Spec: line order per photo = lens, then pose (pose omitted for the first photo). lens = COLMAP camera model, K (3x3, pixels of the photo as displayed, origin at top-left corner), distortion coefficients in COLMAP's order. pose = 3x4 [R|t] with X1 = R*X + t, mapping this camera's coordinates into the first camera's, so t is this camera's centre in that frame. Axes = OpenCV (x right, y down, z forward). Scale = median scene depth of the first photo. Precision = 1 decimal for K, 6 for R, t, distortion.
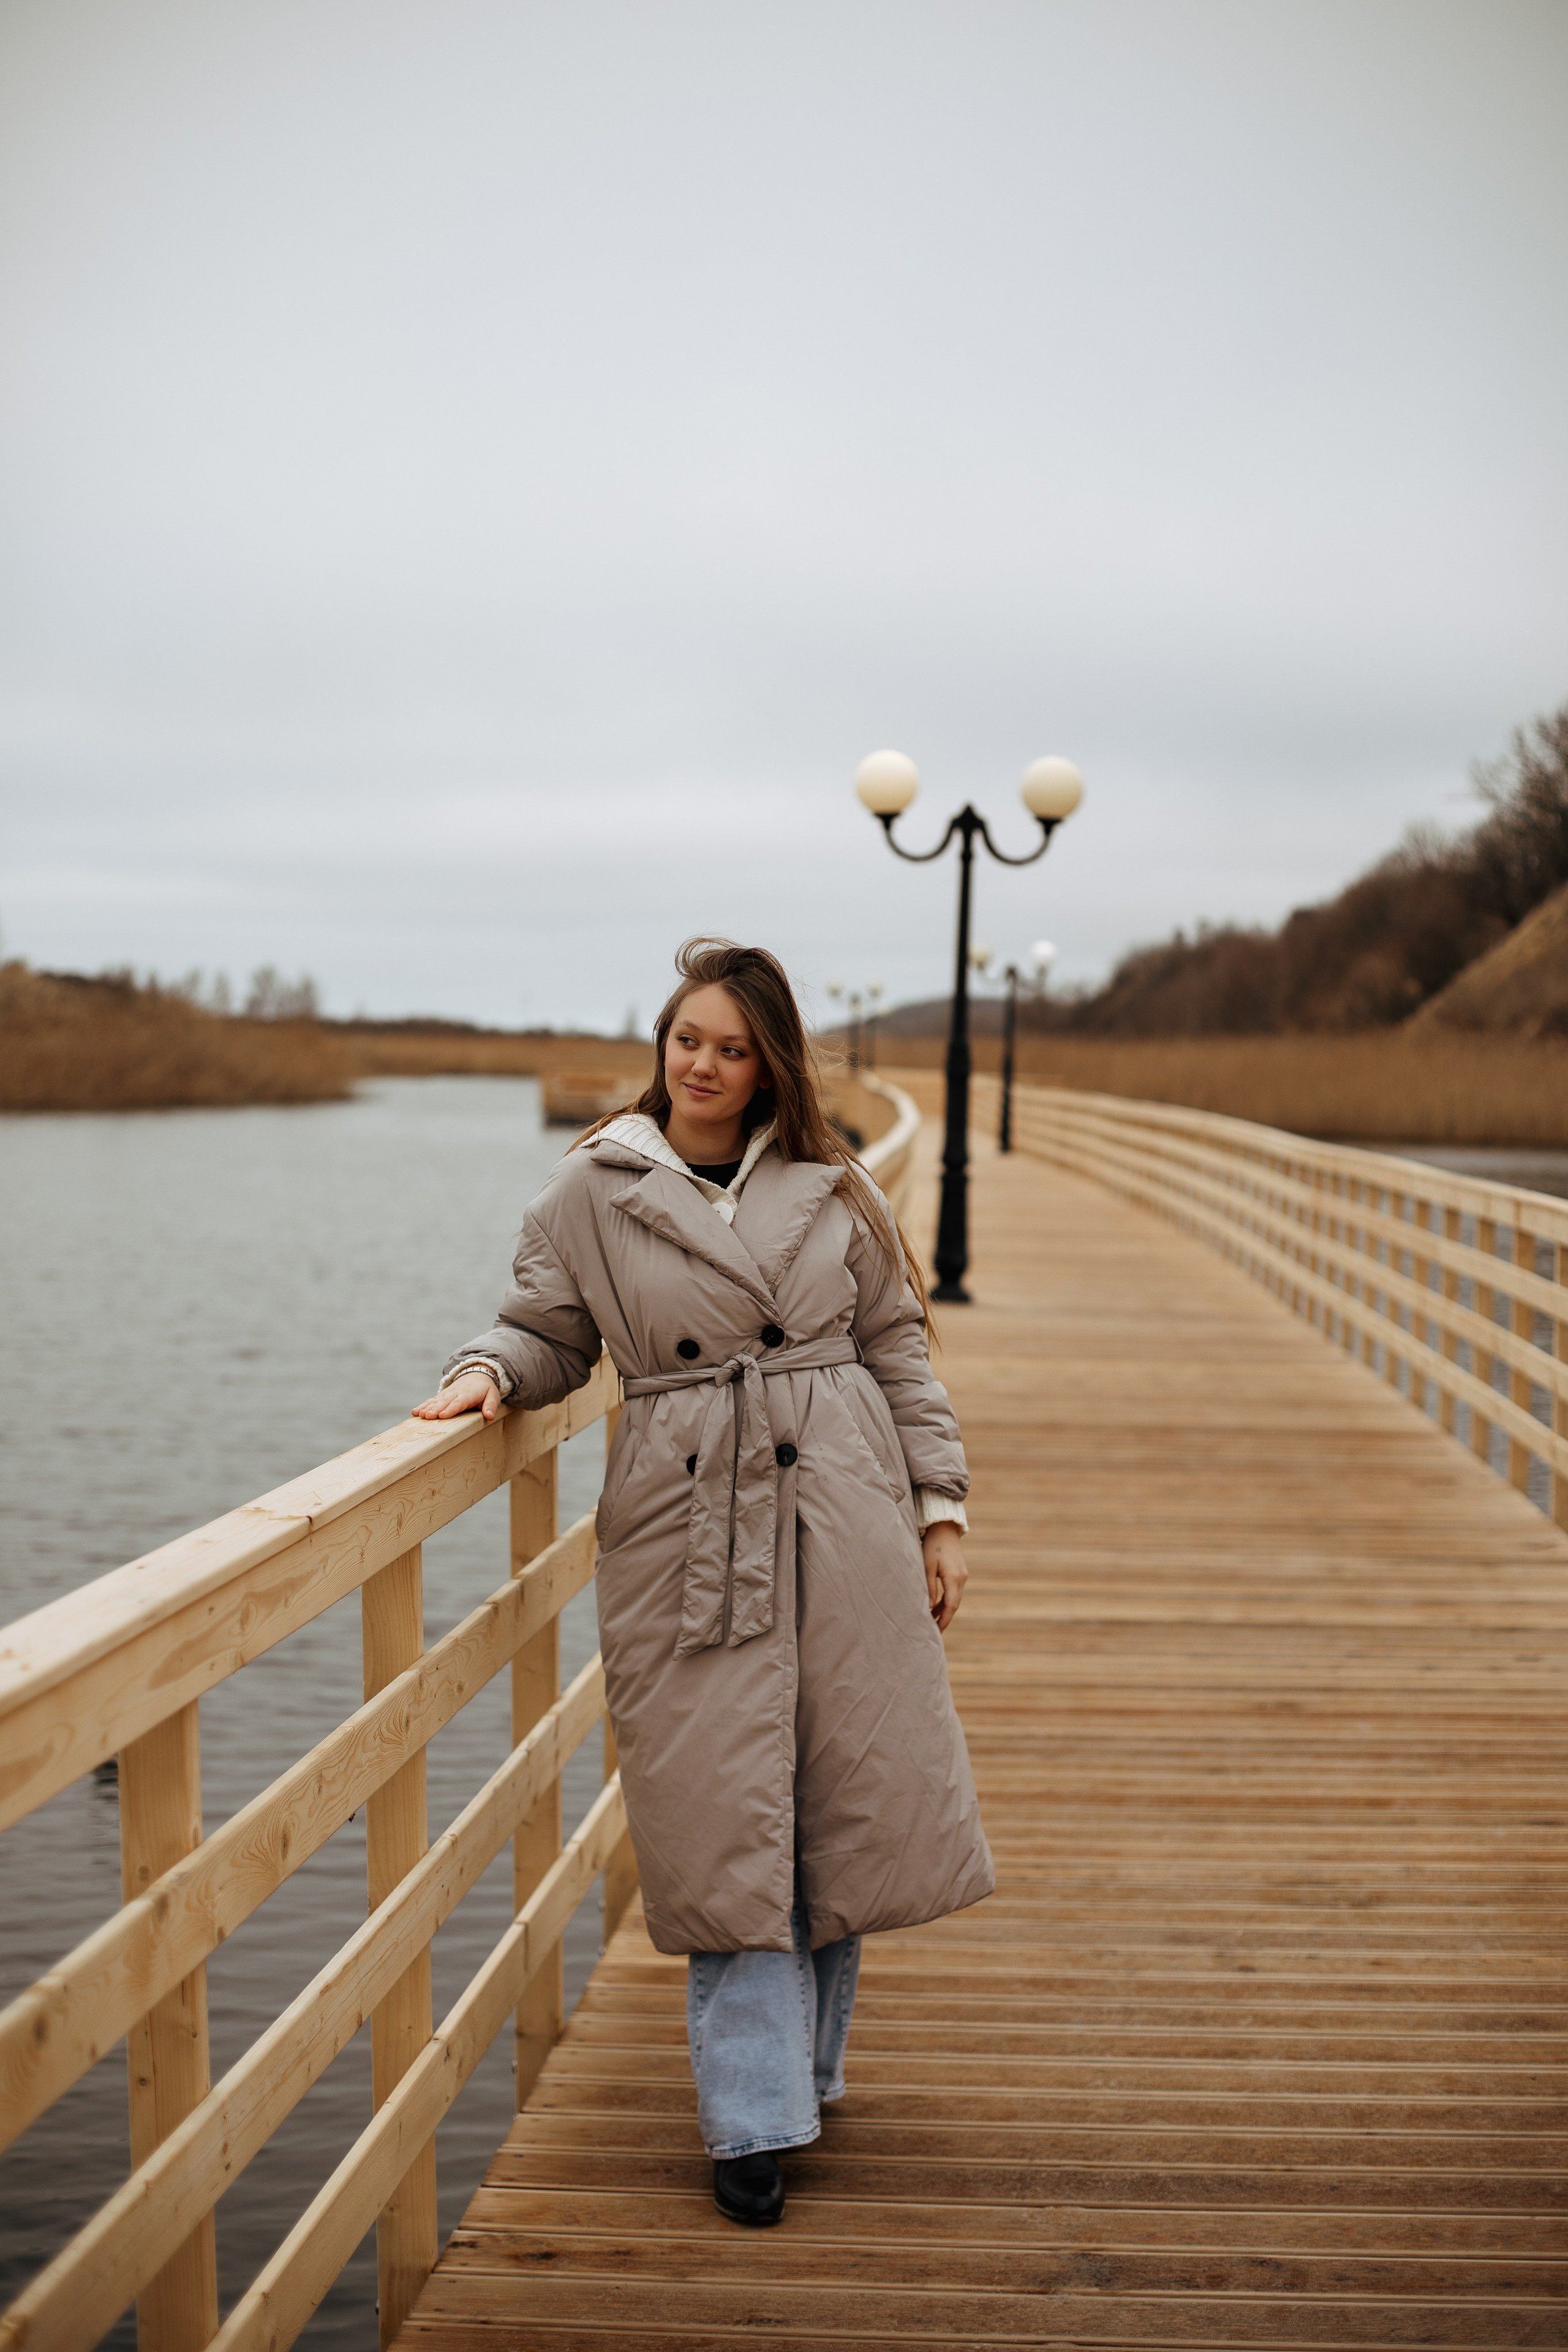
lens RADIAL K [[3402.8, 0, 781.6], [0, 3402.8, 1184.8], [0, 0, 1]] dist [-0.136084, 0.101190]
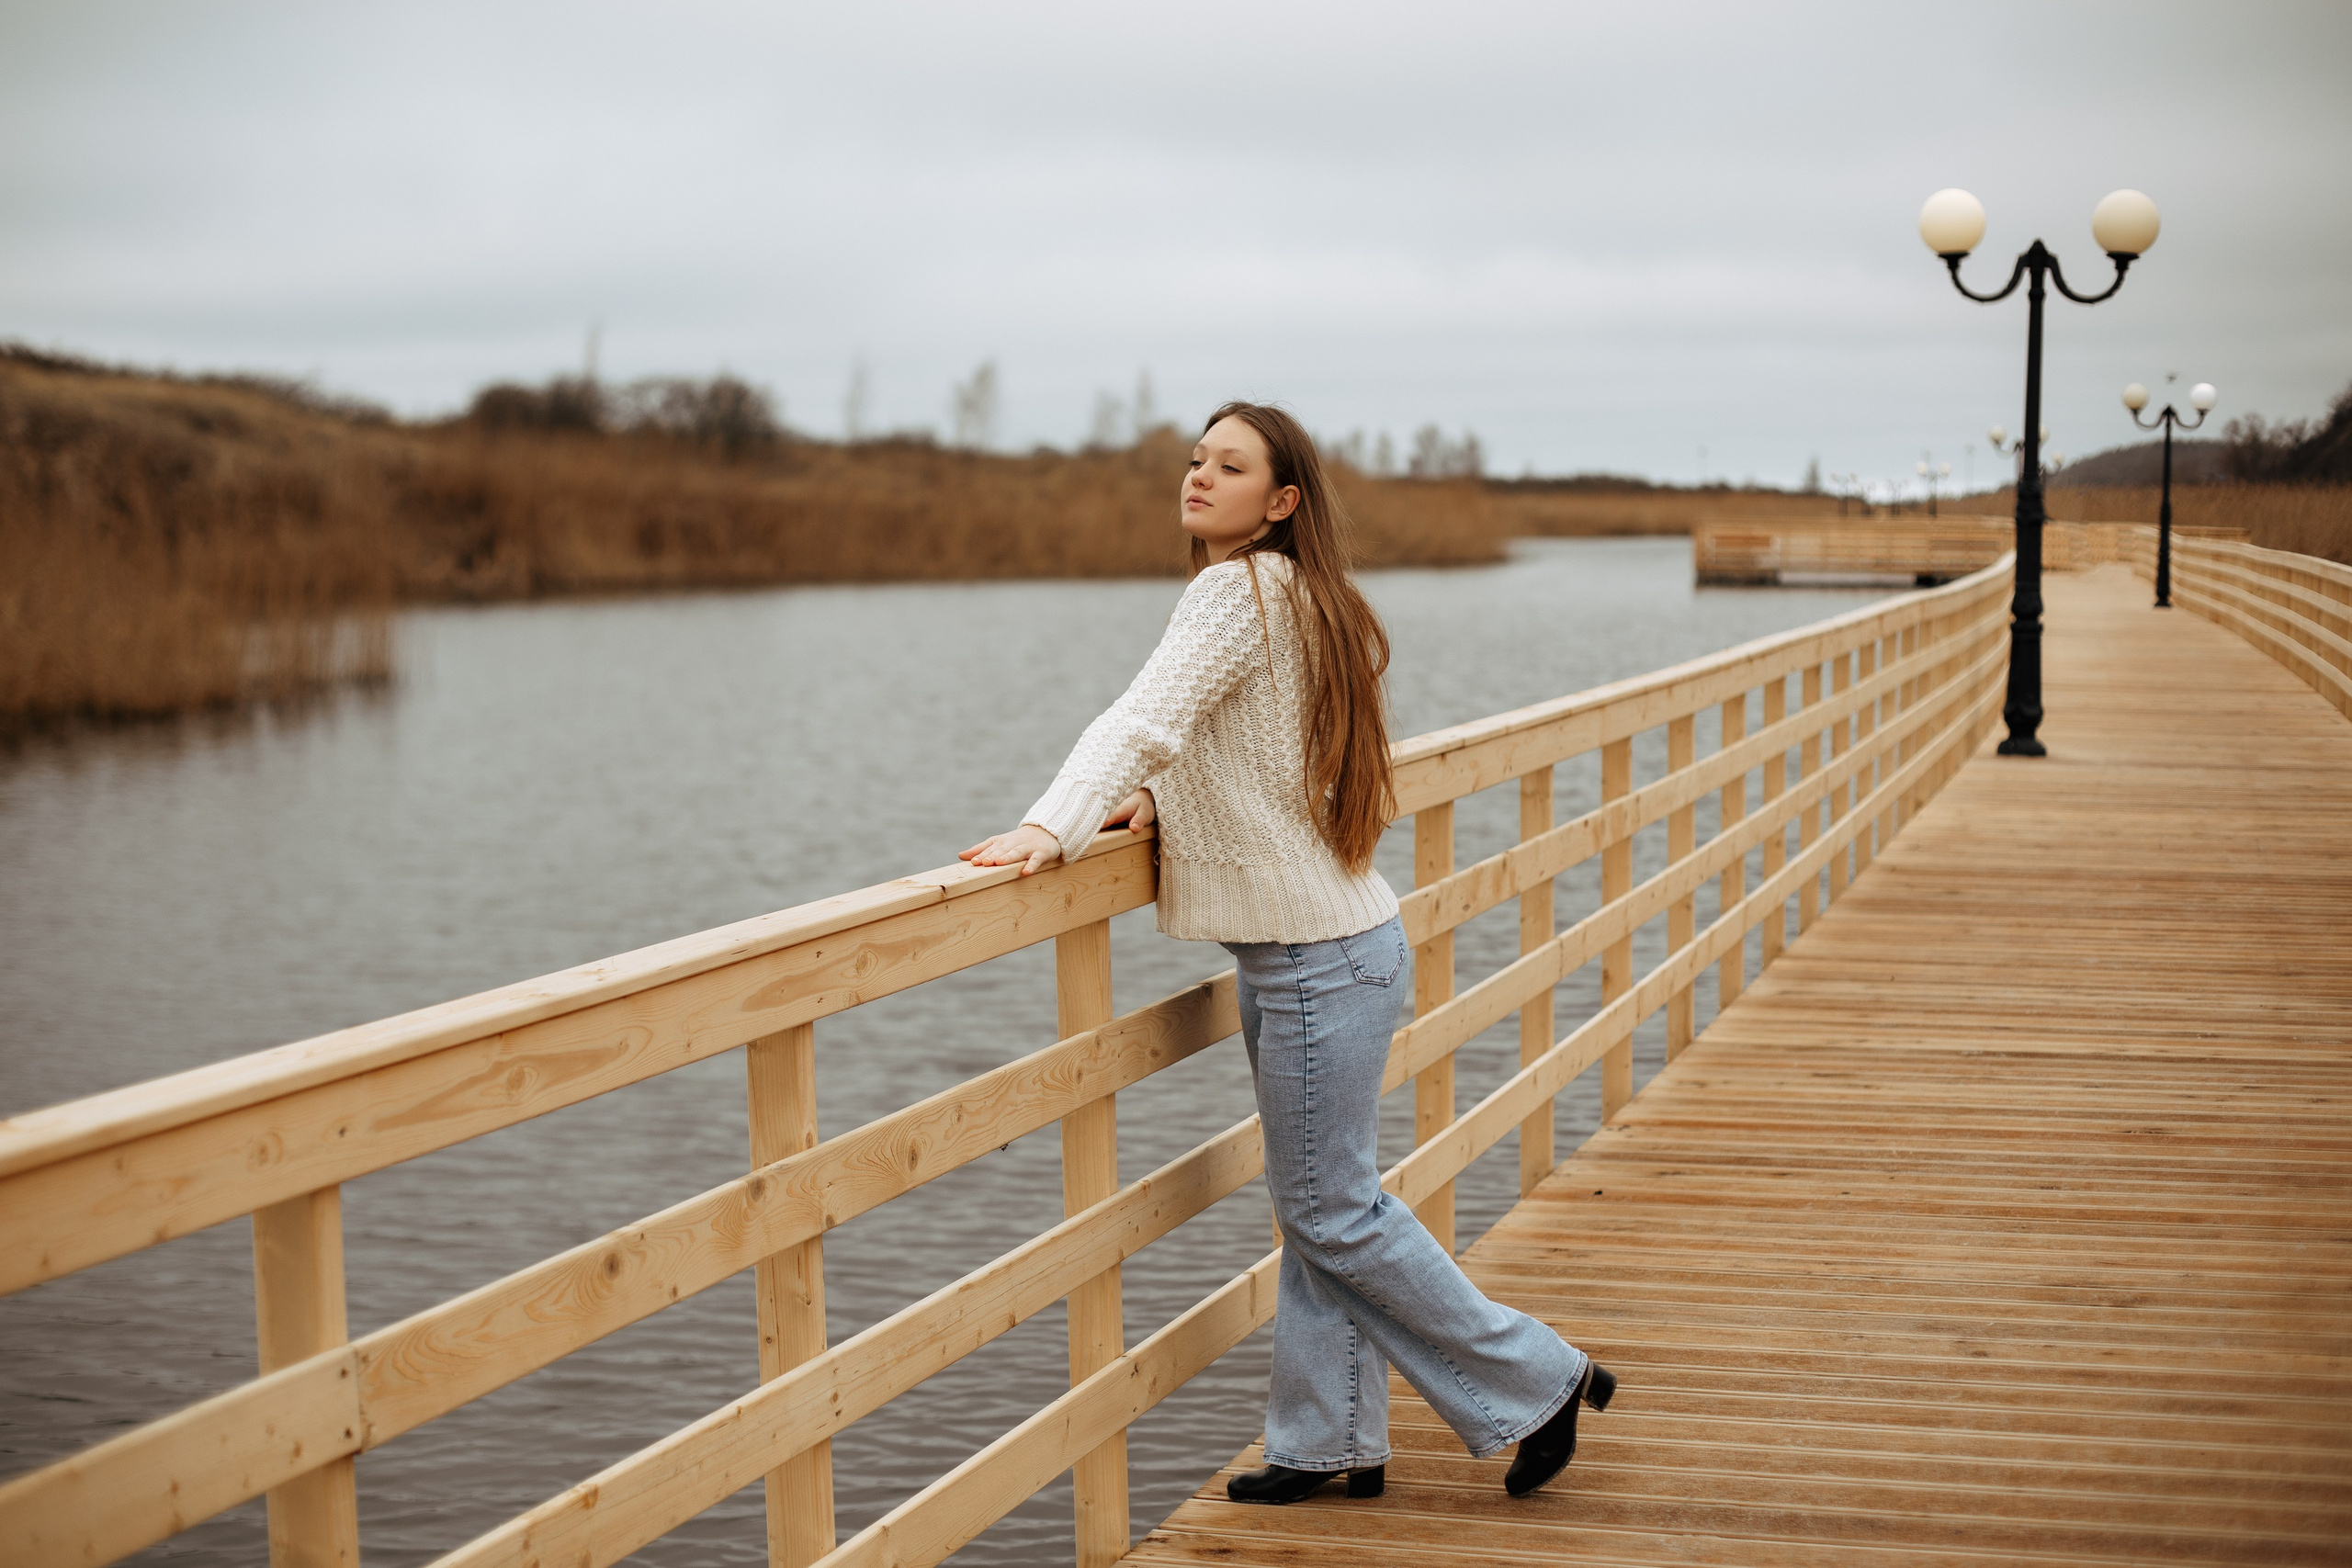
lens RADIAL K [[3517.9, 0, 1130.7], [0, 3517.9, 790.1], [0, 0, 1]] dist [-0.150019, 0.171483]
pose [[0.971725, -0.001211, -0.236111, 0.138884], [0.010695, 0.999186, 0.038891, 0.011002], [0.235872, -0.040317, 0.970947, -0.115246]]
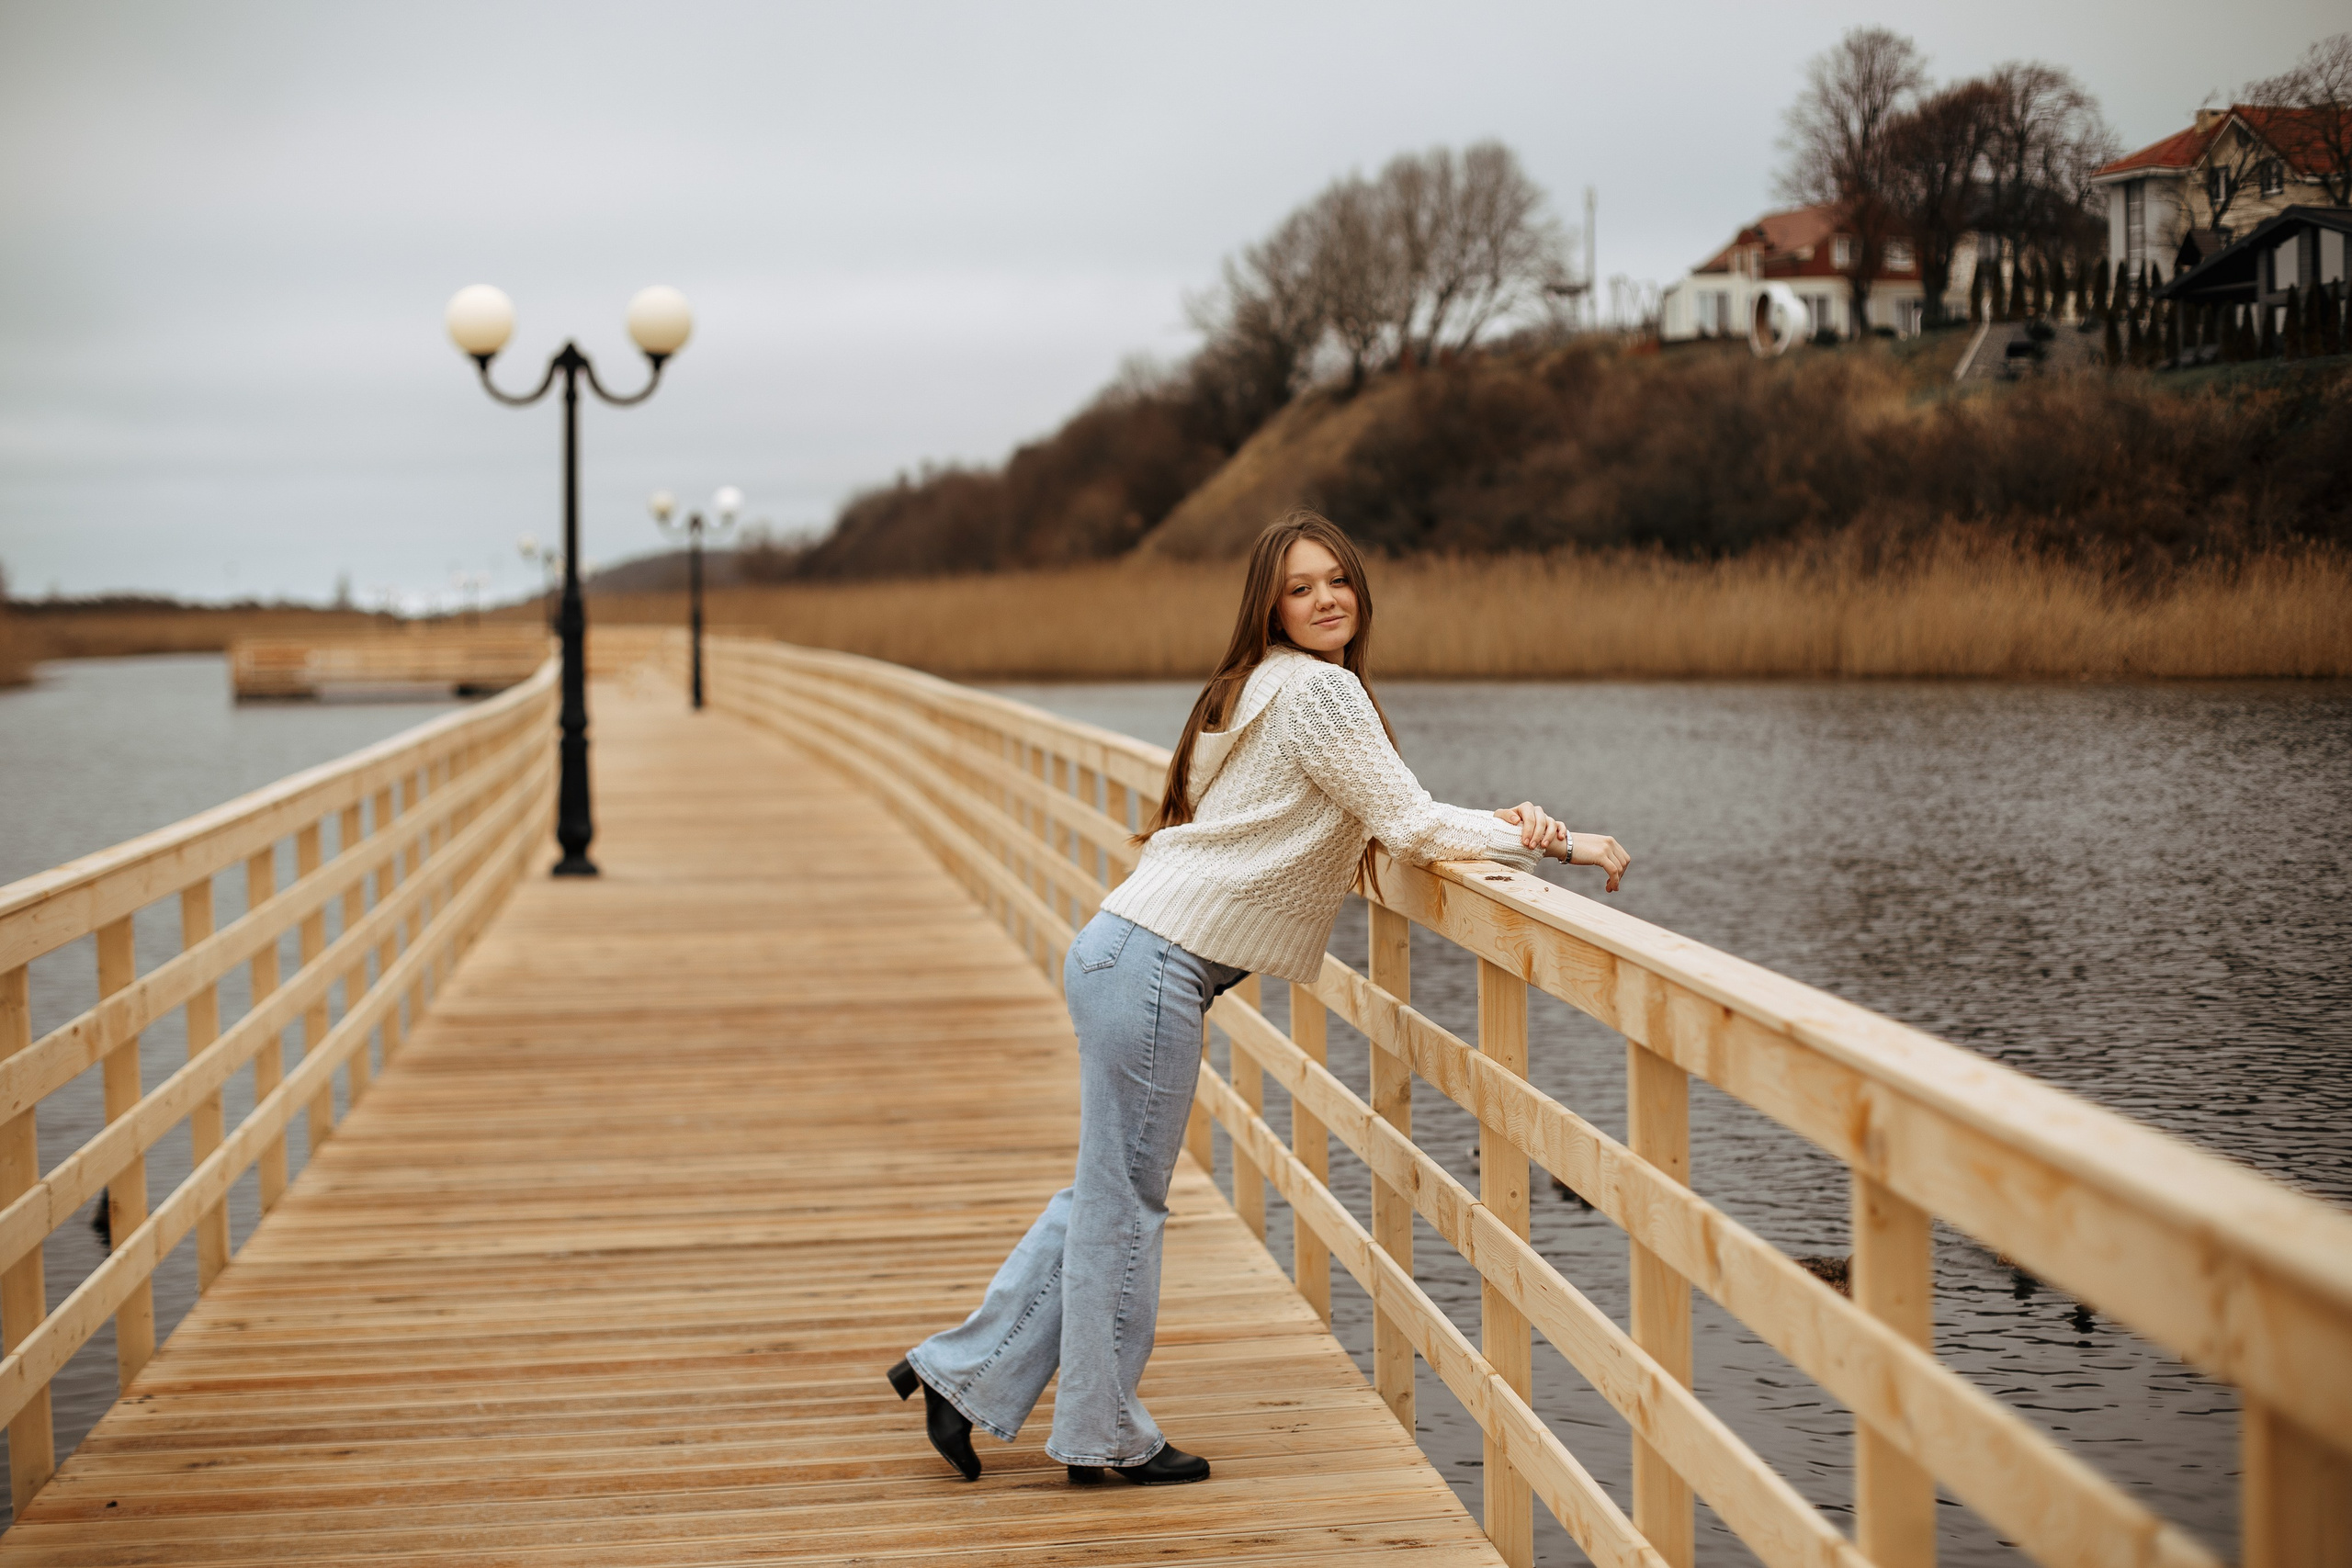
lens RADIAL K [[3460.1, 0, 1077.7], [0, 3460.1, 776.0], [0, 0, 1]] dist [-0.118144, 0.100181]
pose [[0.985746, -0.048661, 0.161048, 0.127552], [0.046807, 0.998787, 0.015289, -0.002931], [-0.161596, -0.007533, 0.986828, 0.168655]]
